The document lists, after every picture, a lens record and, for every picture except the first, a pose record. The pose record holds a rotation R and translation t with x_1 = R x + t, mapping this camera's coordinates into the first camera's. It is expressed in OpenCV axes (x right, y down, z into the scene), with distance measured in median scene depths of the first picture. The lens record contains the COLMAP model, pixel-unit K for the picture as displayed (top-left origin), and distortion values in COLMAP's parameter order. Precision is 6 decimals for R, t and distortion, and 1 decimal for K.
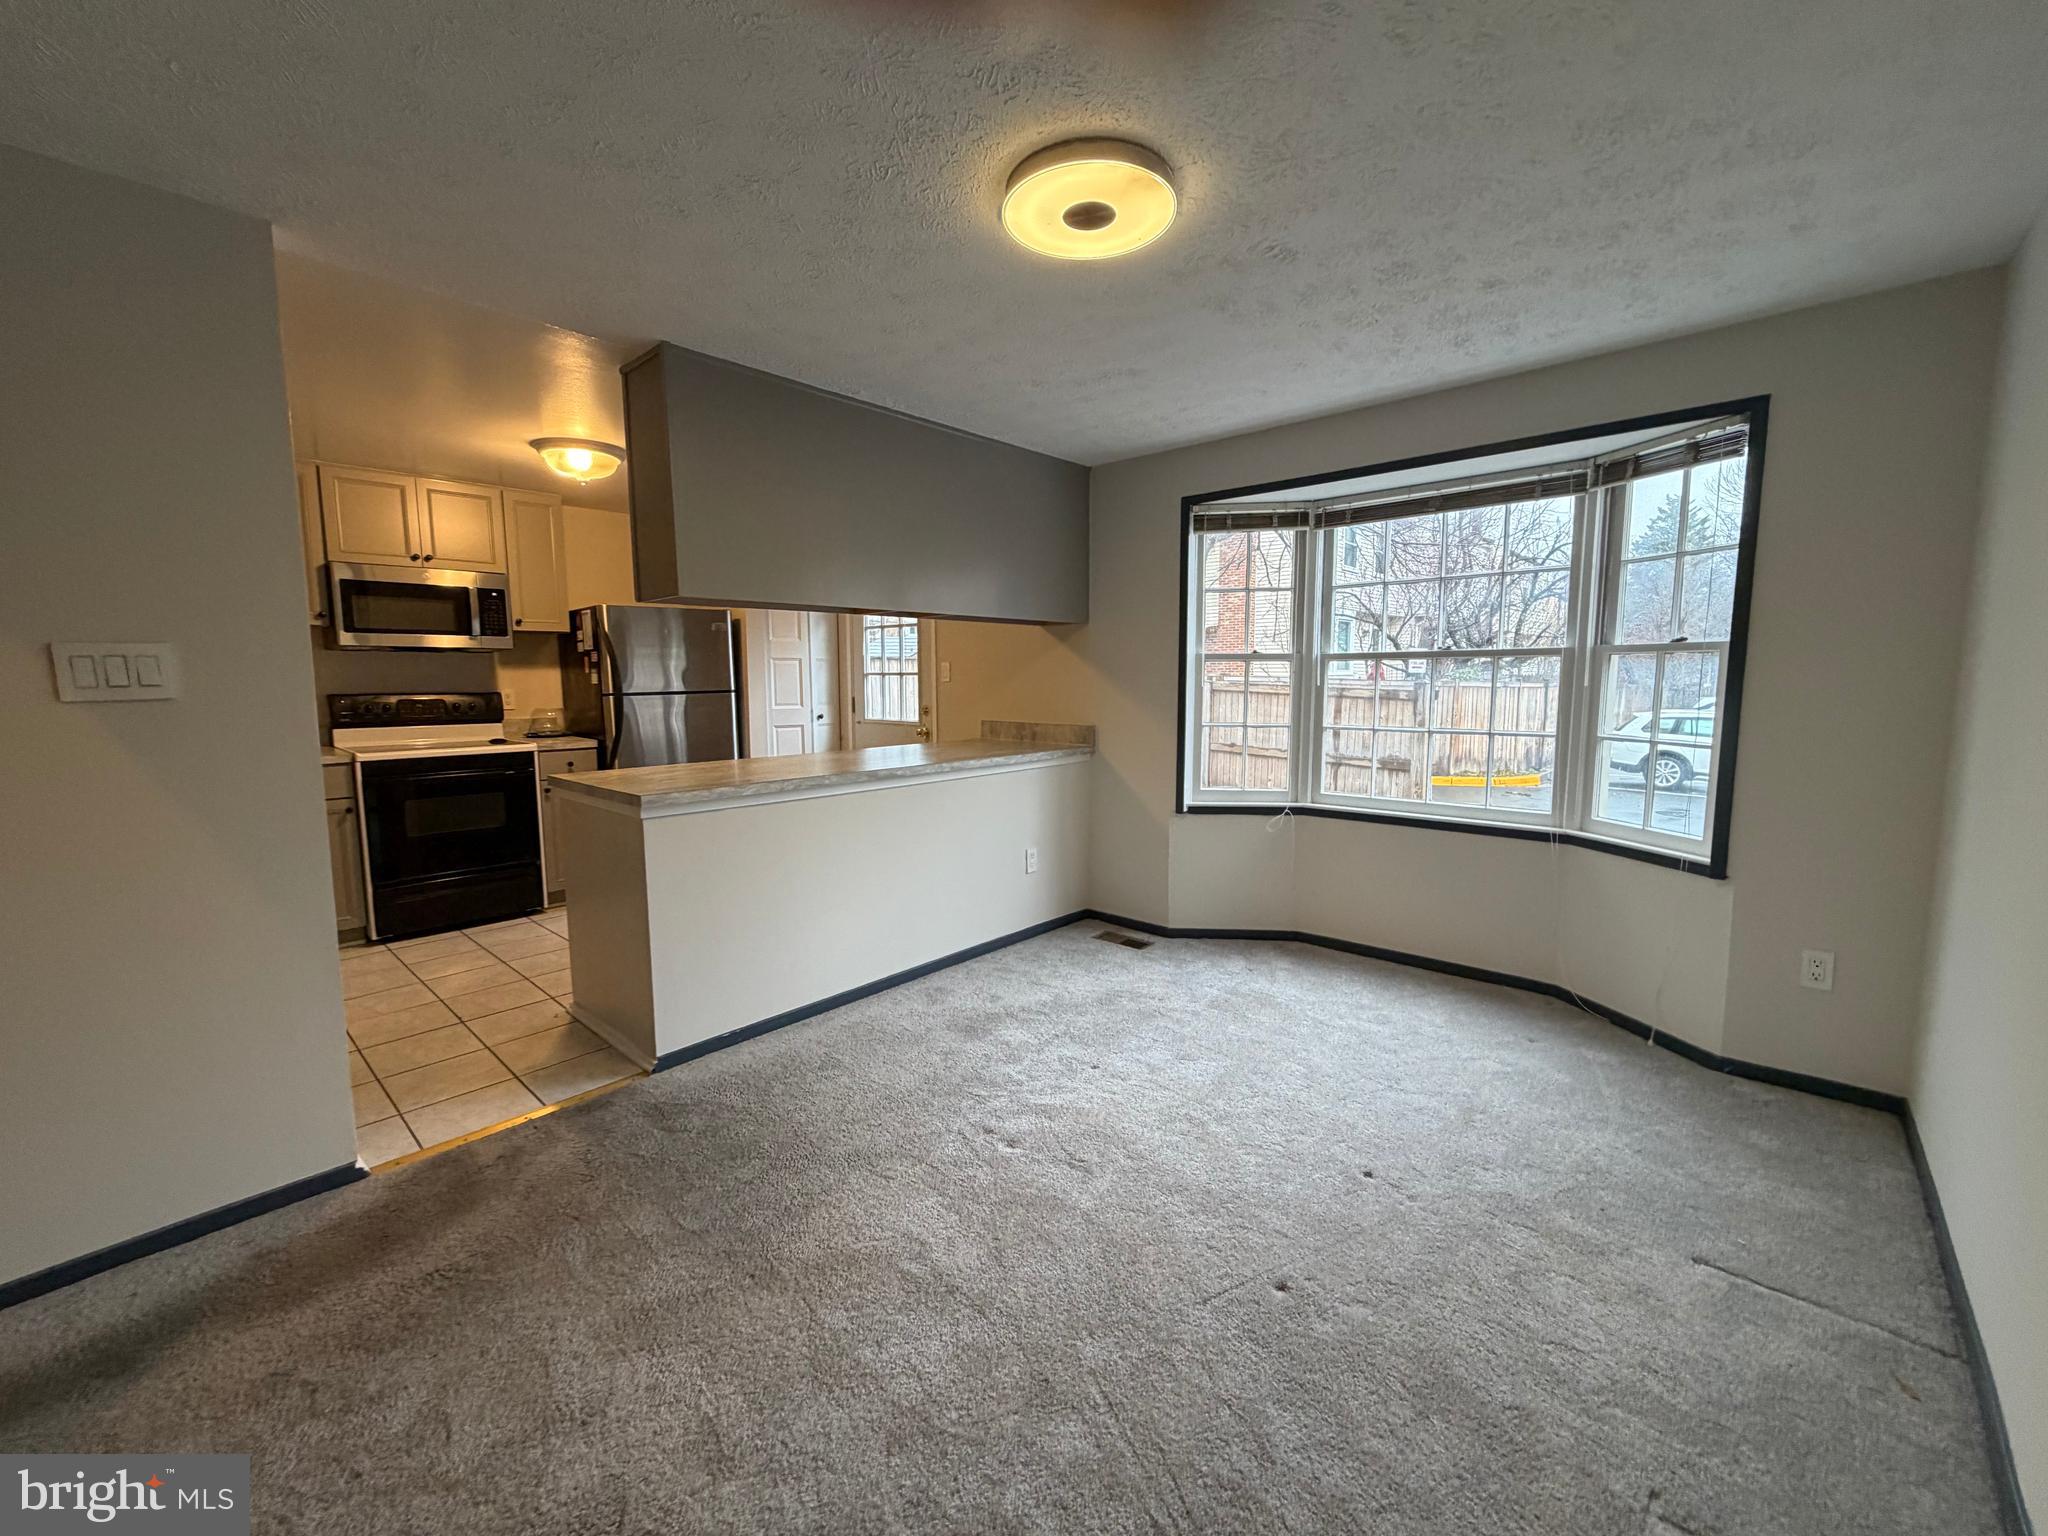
lens RADIAL K [[815.8, 0, 1023.6], [0, 815.8, 766.6], [0, 0, 1]] dist [-0.001947, -0.000080]
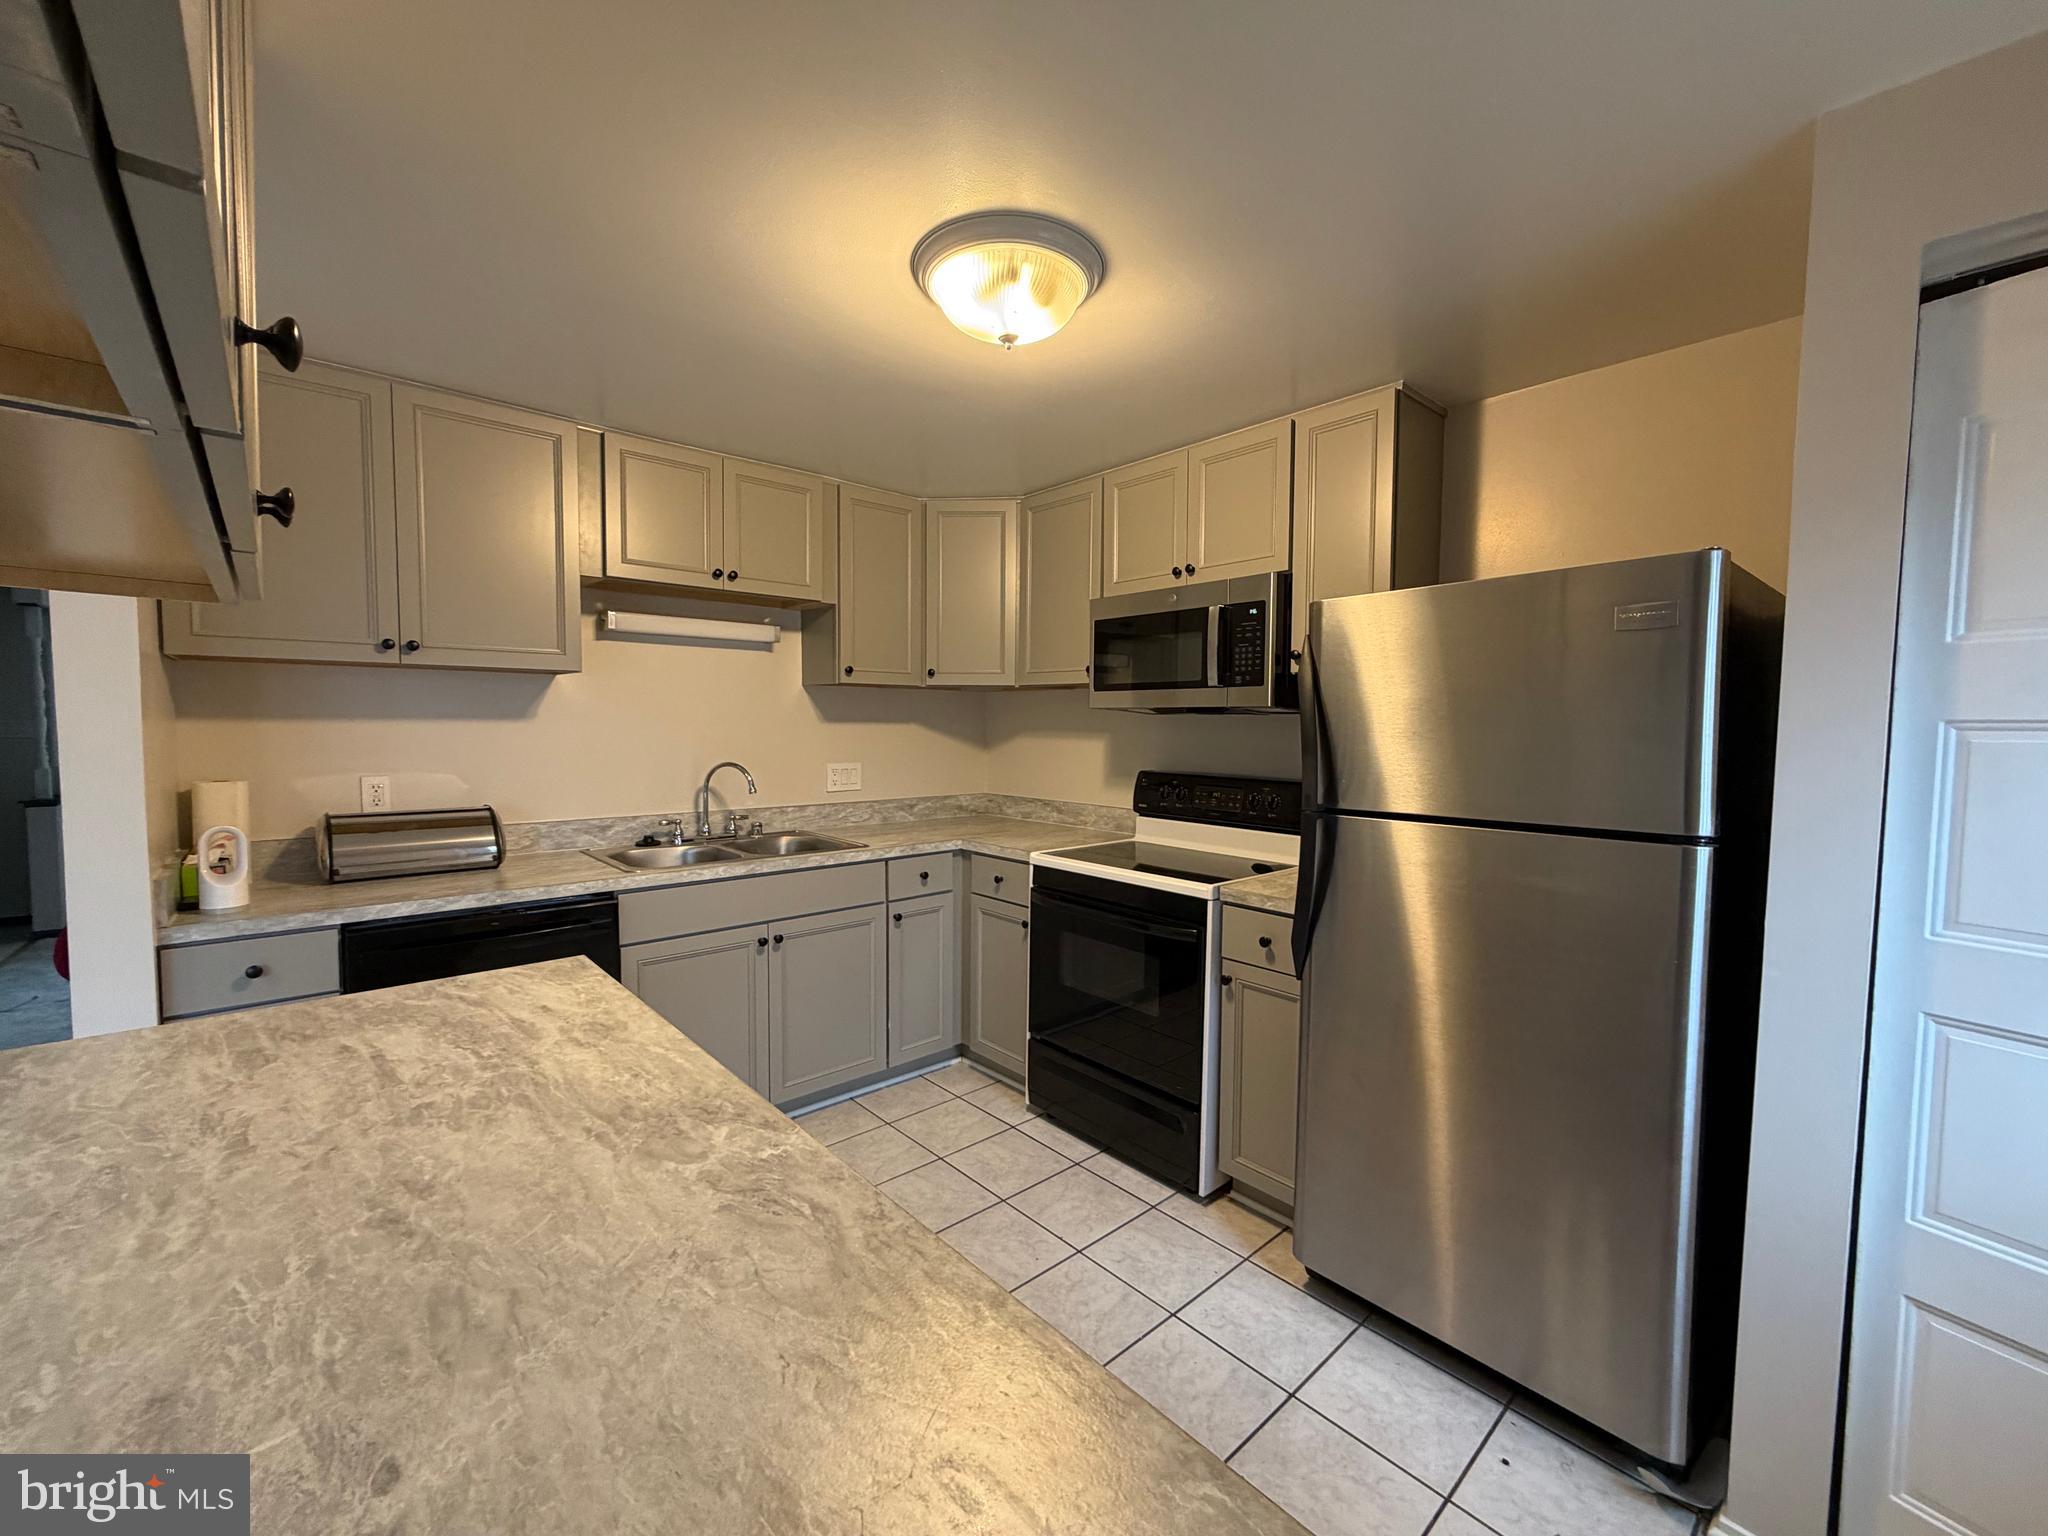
lens RADIAL K [[815.8, 0, 1027.5], [0, 815.8, 767.9], [0, 0, 1]] dist [-0.001947, -0.000080]
pose [[-0.095788, 0.056958, -0.993771, -0.066383], [-0.118825, 0.990568, 0.068228, -0.121905], [0.988284, 0.124620, -0.088116, 0.890884]]
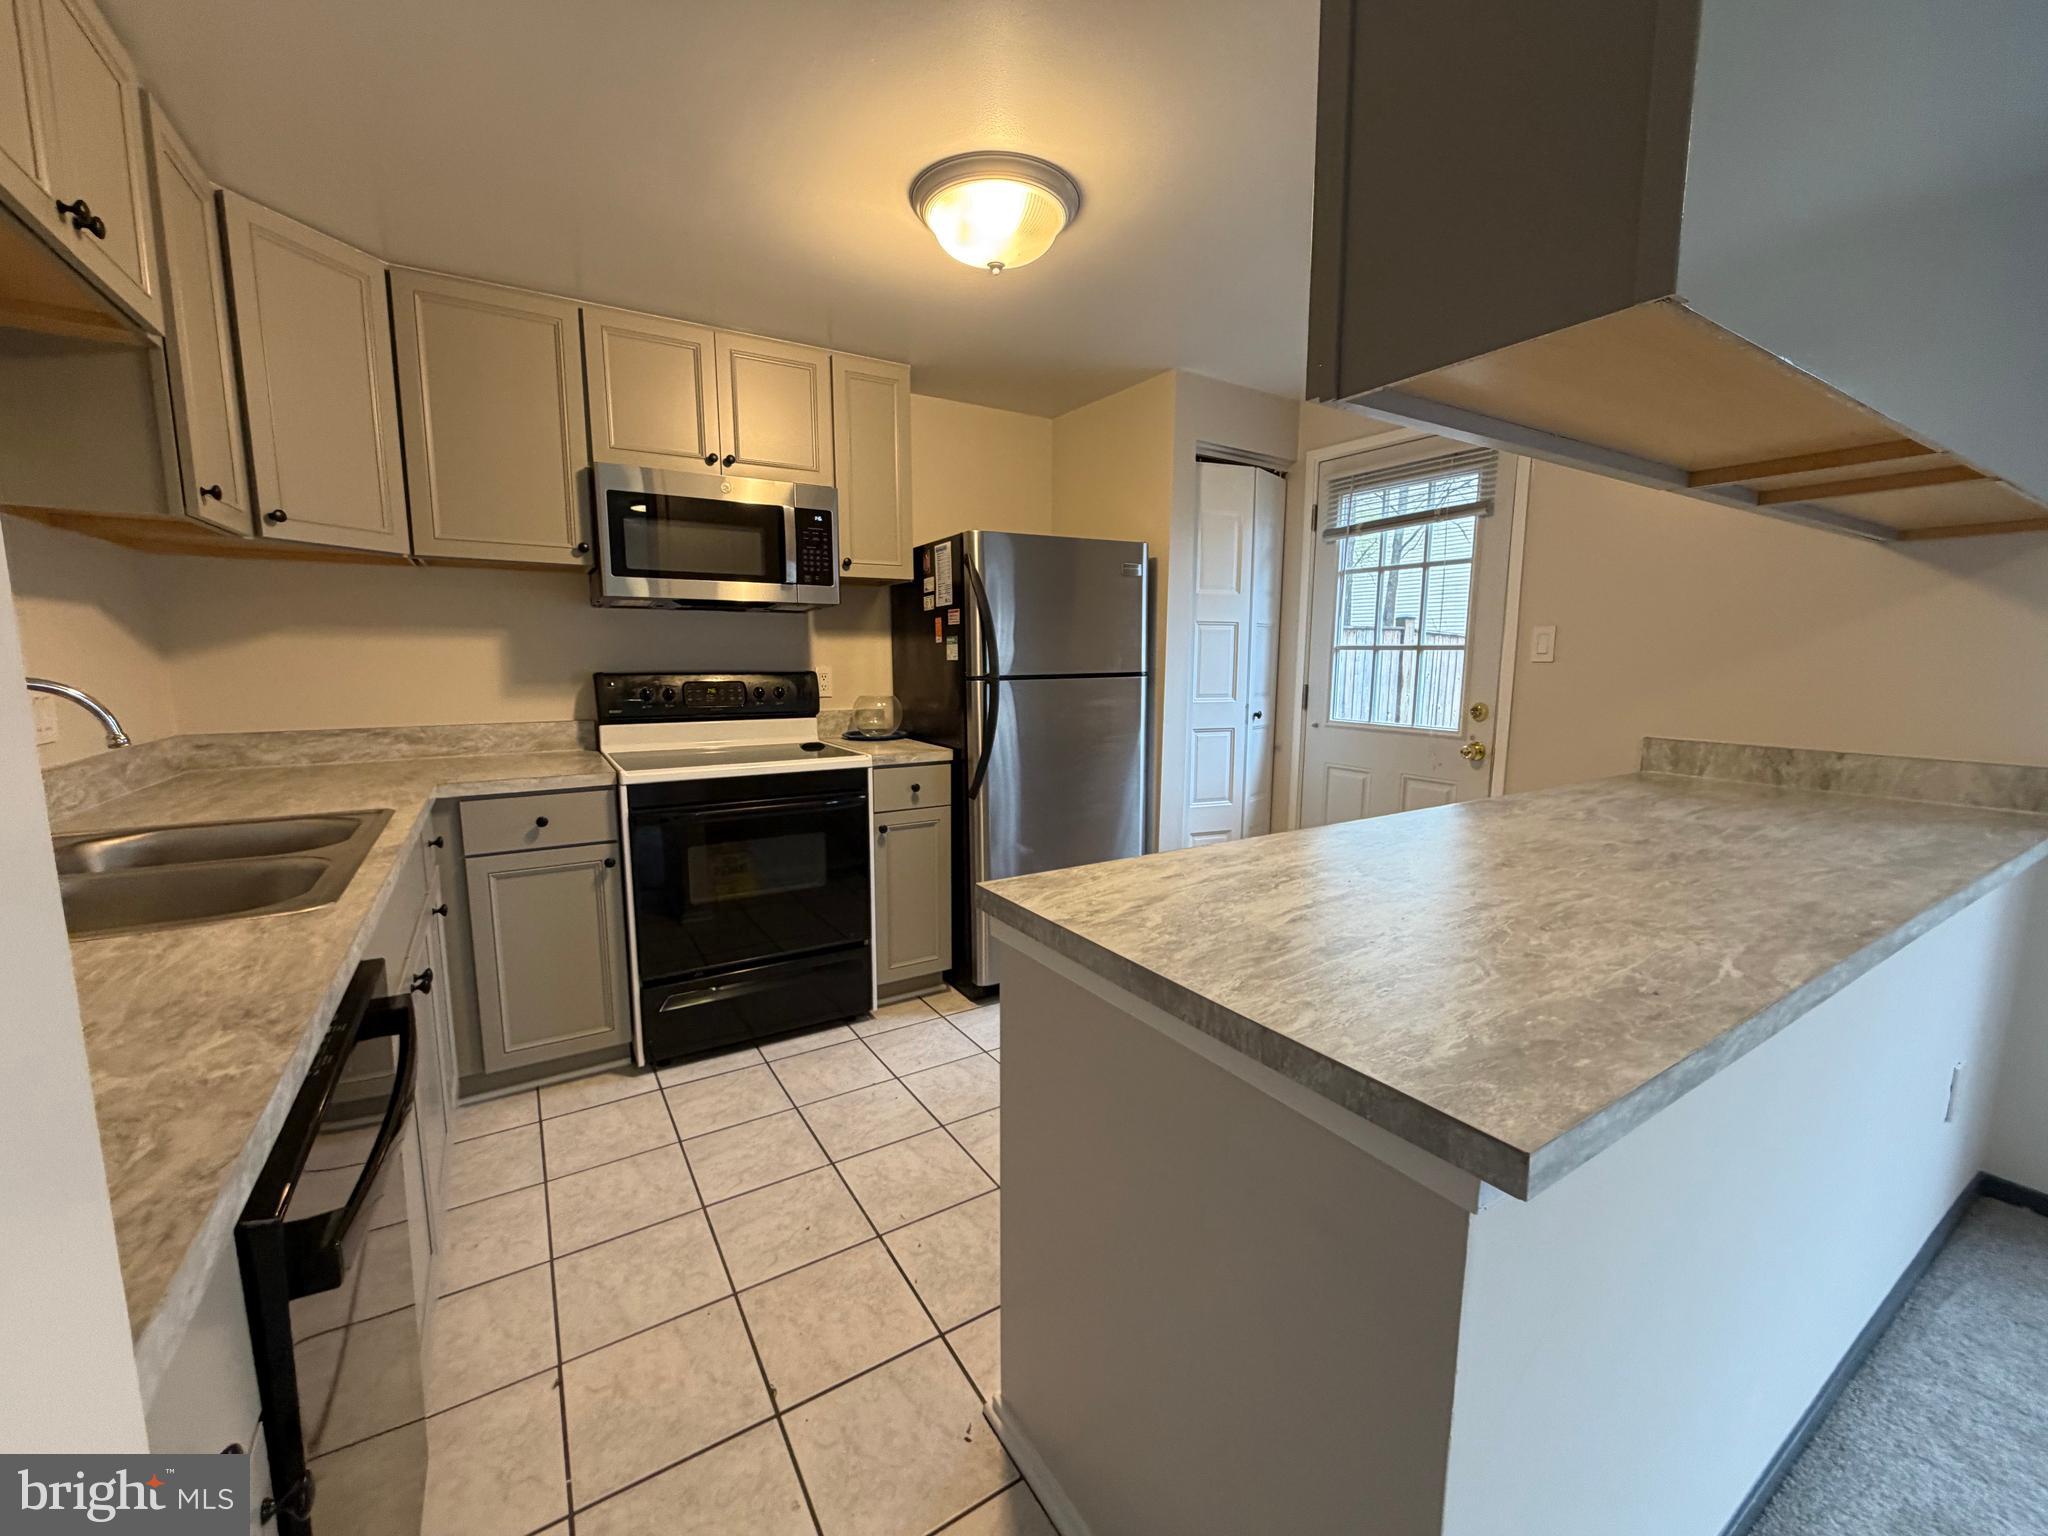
lens RADIAL K [[815.8, 0, 1020.5], [0, 815.8, 766.4], [0, 0, 1]] dist [-0.001947, -0.000080]
pose [[0.961966, 0.044089, -0.269588, -0.308349], [-0.036444, 0.998781, 0.033299, -0.043656], [0.270728, -0.022208, 0.962400, 0.415025]]
